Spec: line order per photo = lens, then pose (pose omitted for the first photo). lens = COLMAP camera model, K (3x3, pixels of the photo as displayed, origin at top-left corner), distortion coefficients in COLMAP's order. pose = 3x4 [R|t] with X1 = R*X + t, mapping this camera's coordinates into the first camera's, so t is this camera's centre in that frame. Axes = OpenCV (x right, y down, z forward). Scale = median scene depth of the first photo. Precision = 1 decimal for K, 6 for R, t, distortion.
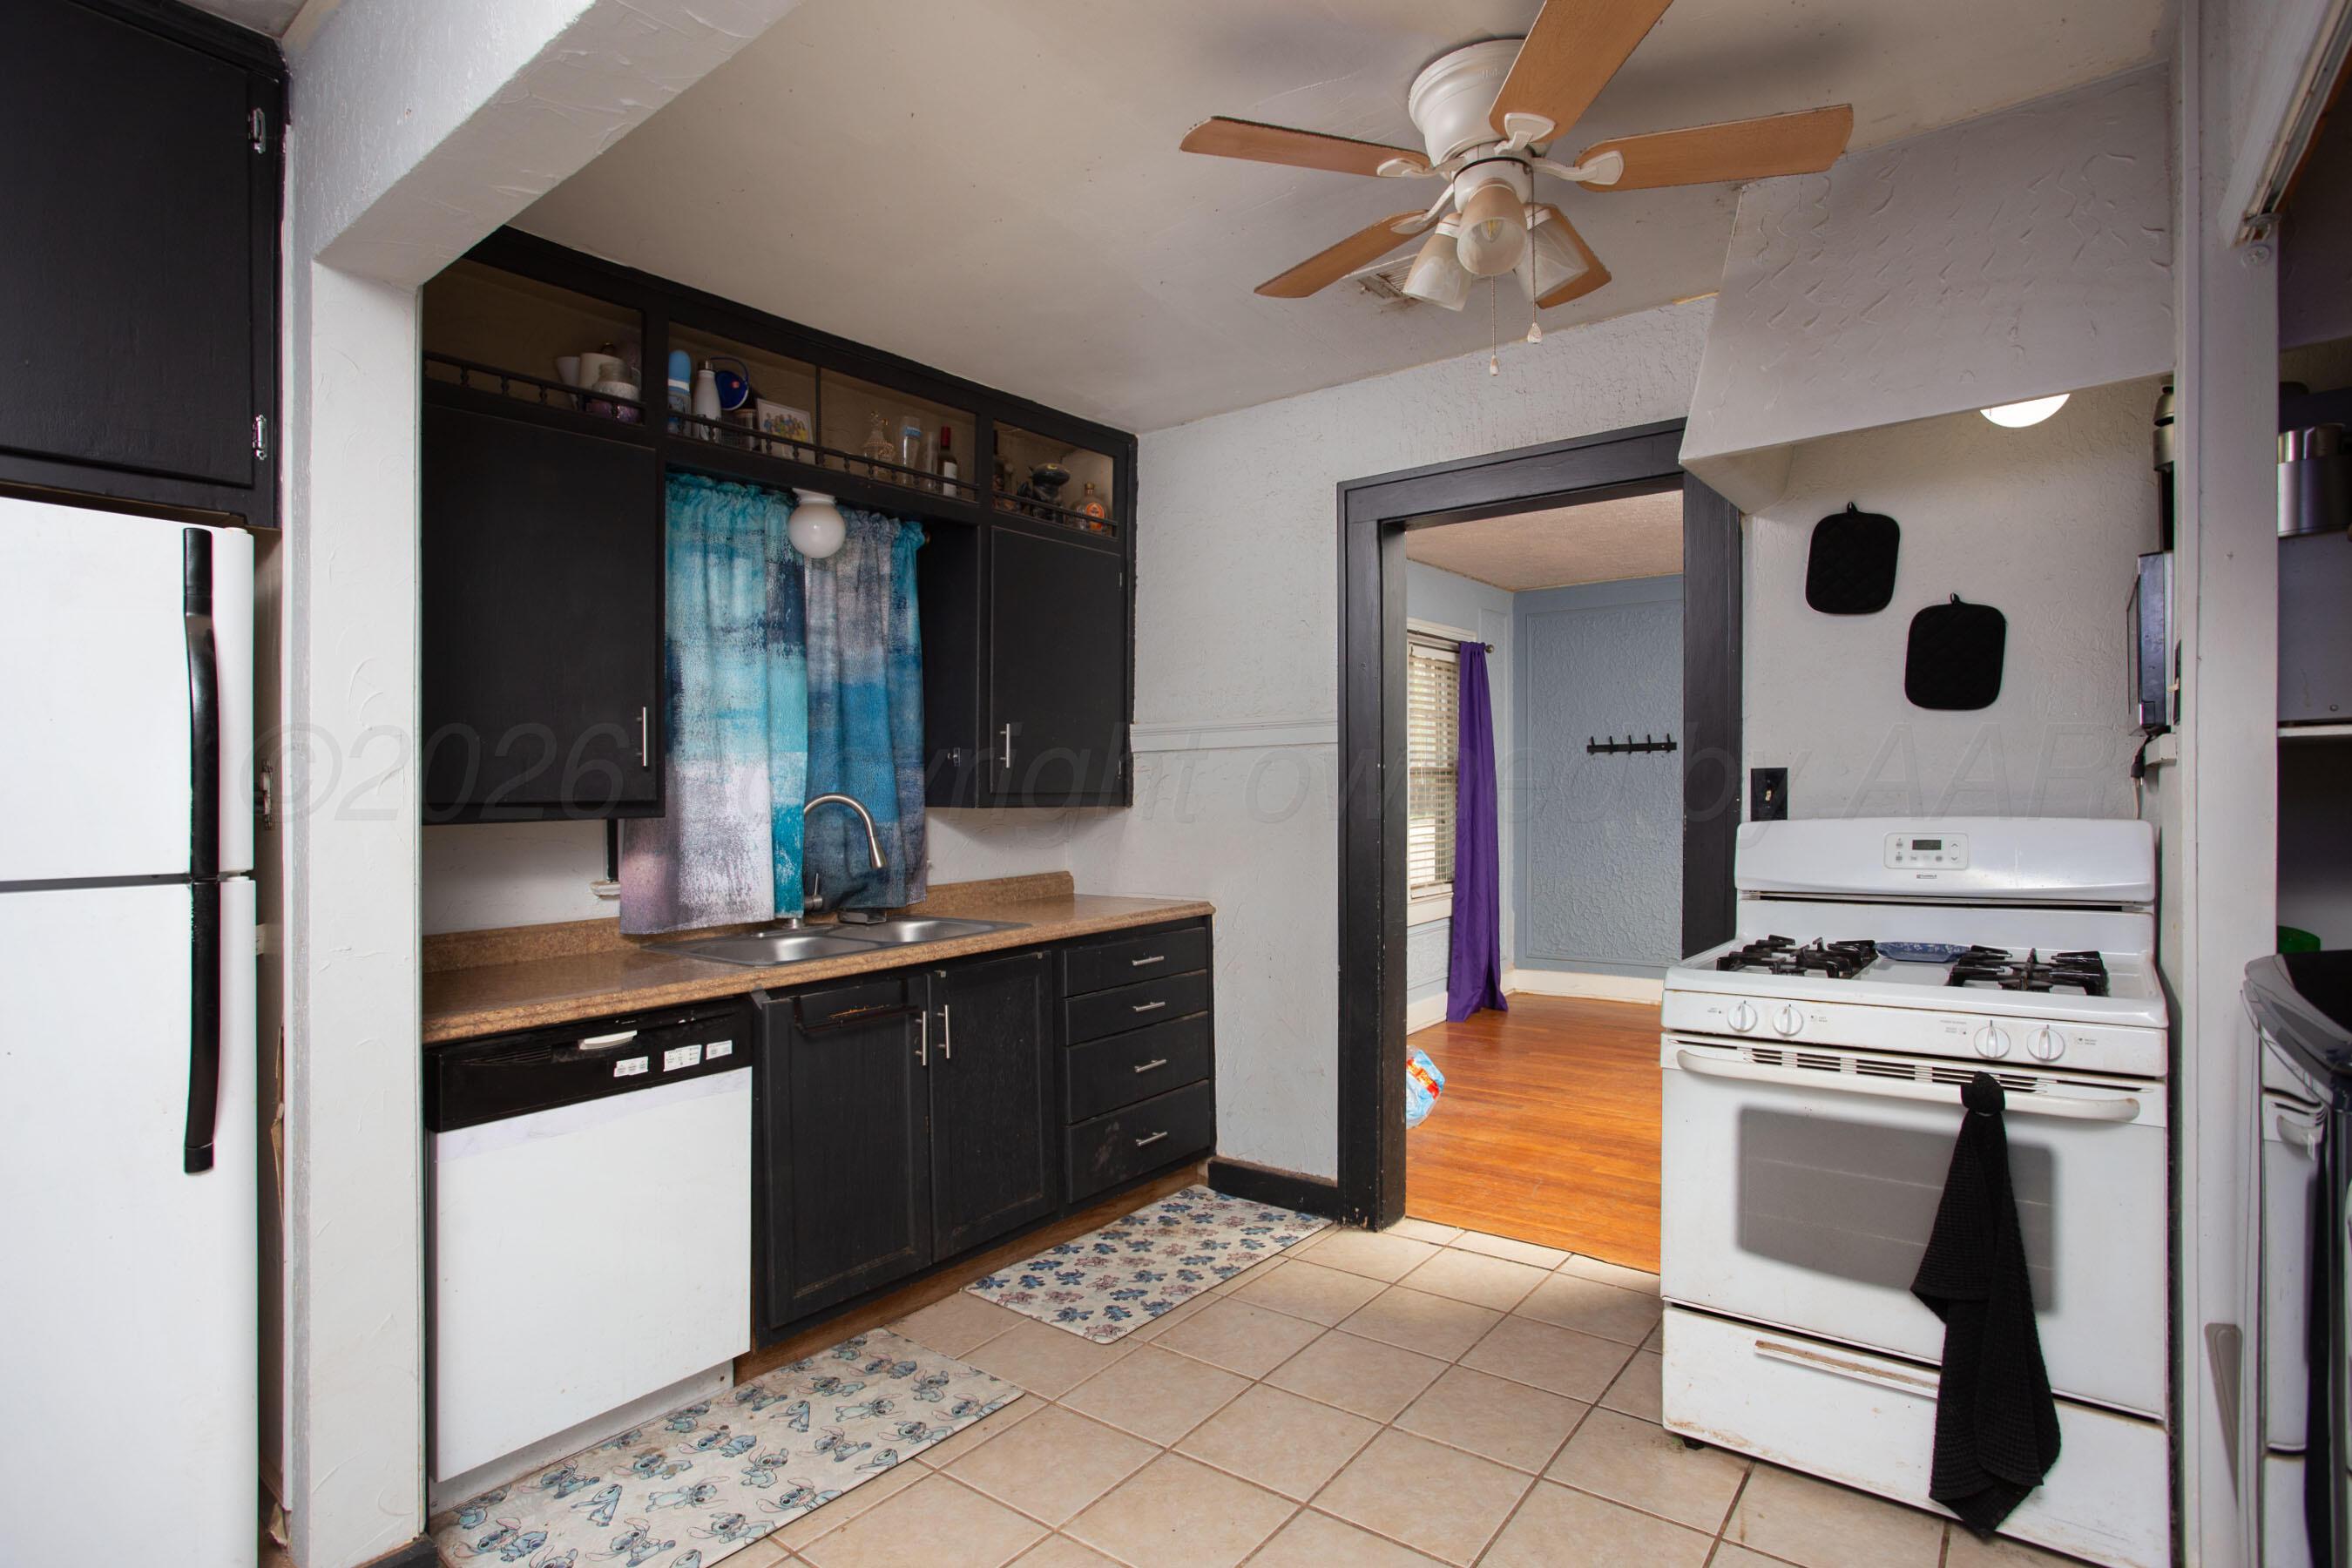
lens RADIAL K [[1154.7, 0, 1176.0], [0, 1154.7, 784.0], [0, 0, 1]] dist [-0.075472, 0.033072]
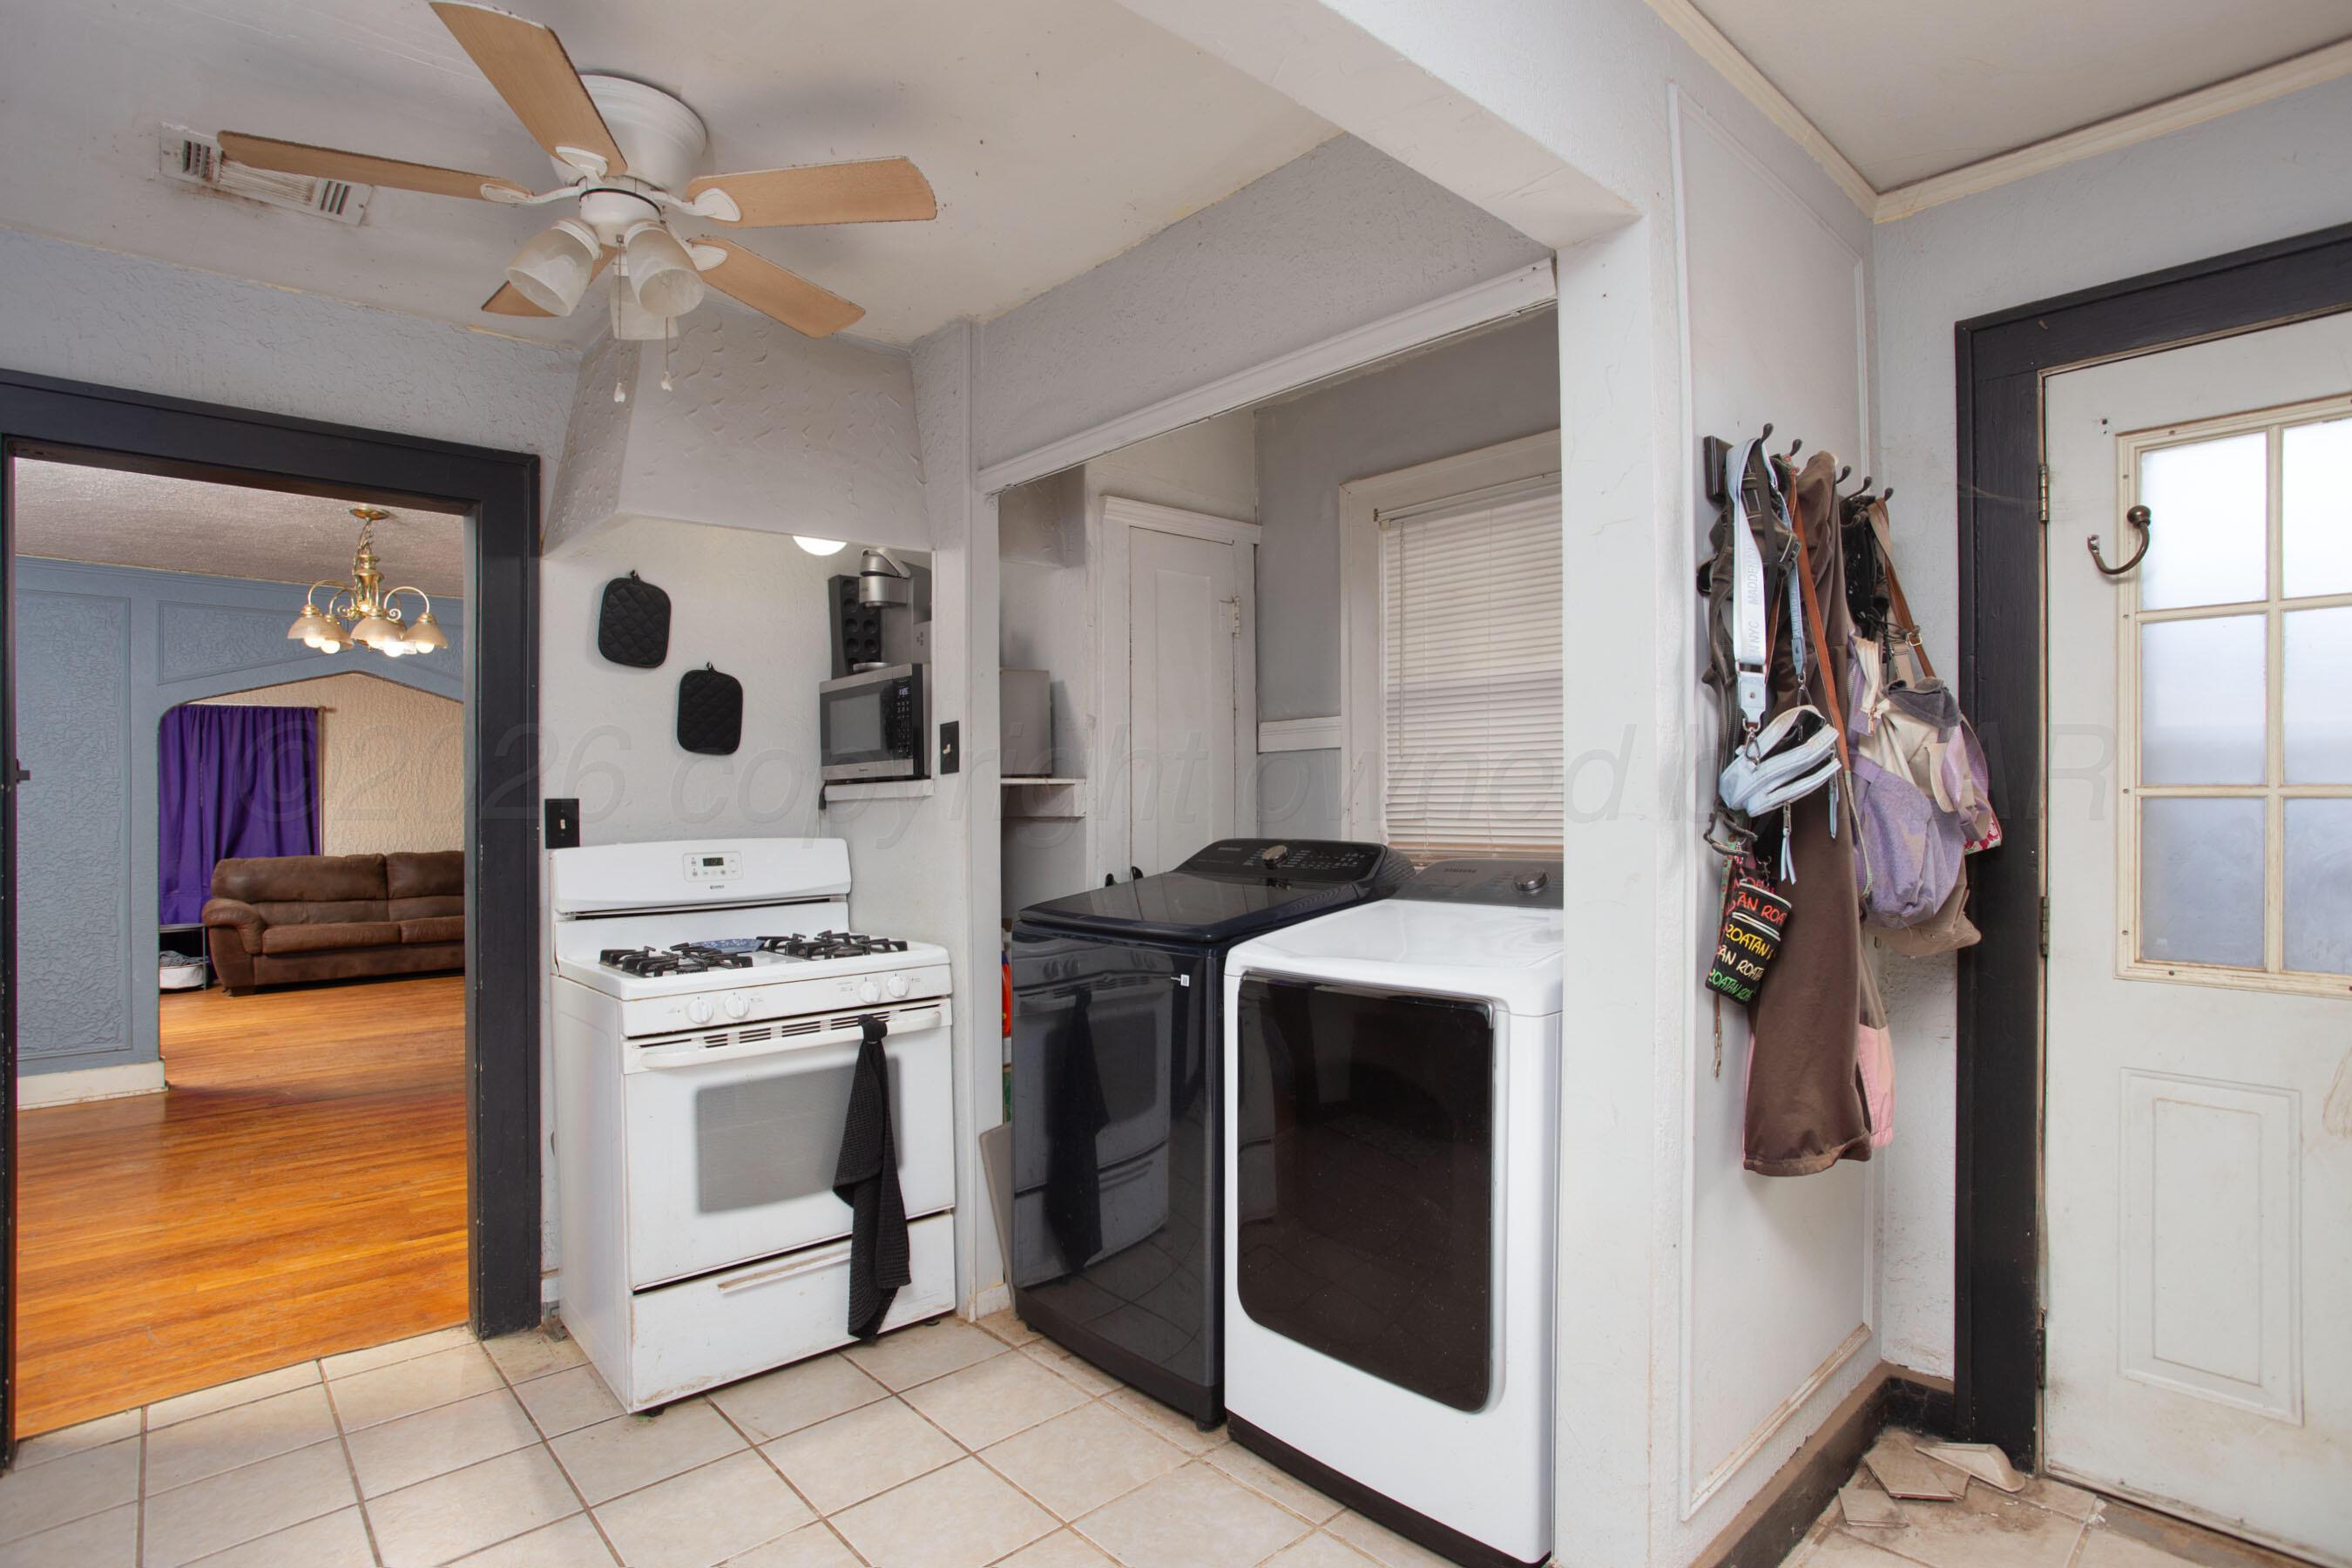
lens RADIAL K [[1154.7, 0, 1176.0], [0, 1154.7, 784.0], [0, 0, 1]] dist [-0.075472, 0.033072]
pose [[0.180032, 0.033537, 0.983089, -0.577519], [0.006352, 0.999358, -0.035255, 0.018594], [-0.983640, 0.012591, 0.179703, 0.314962]]
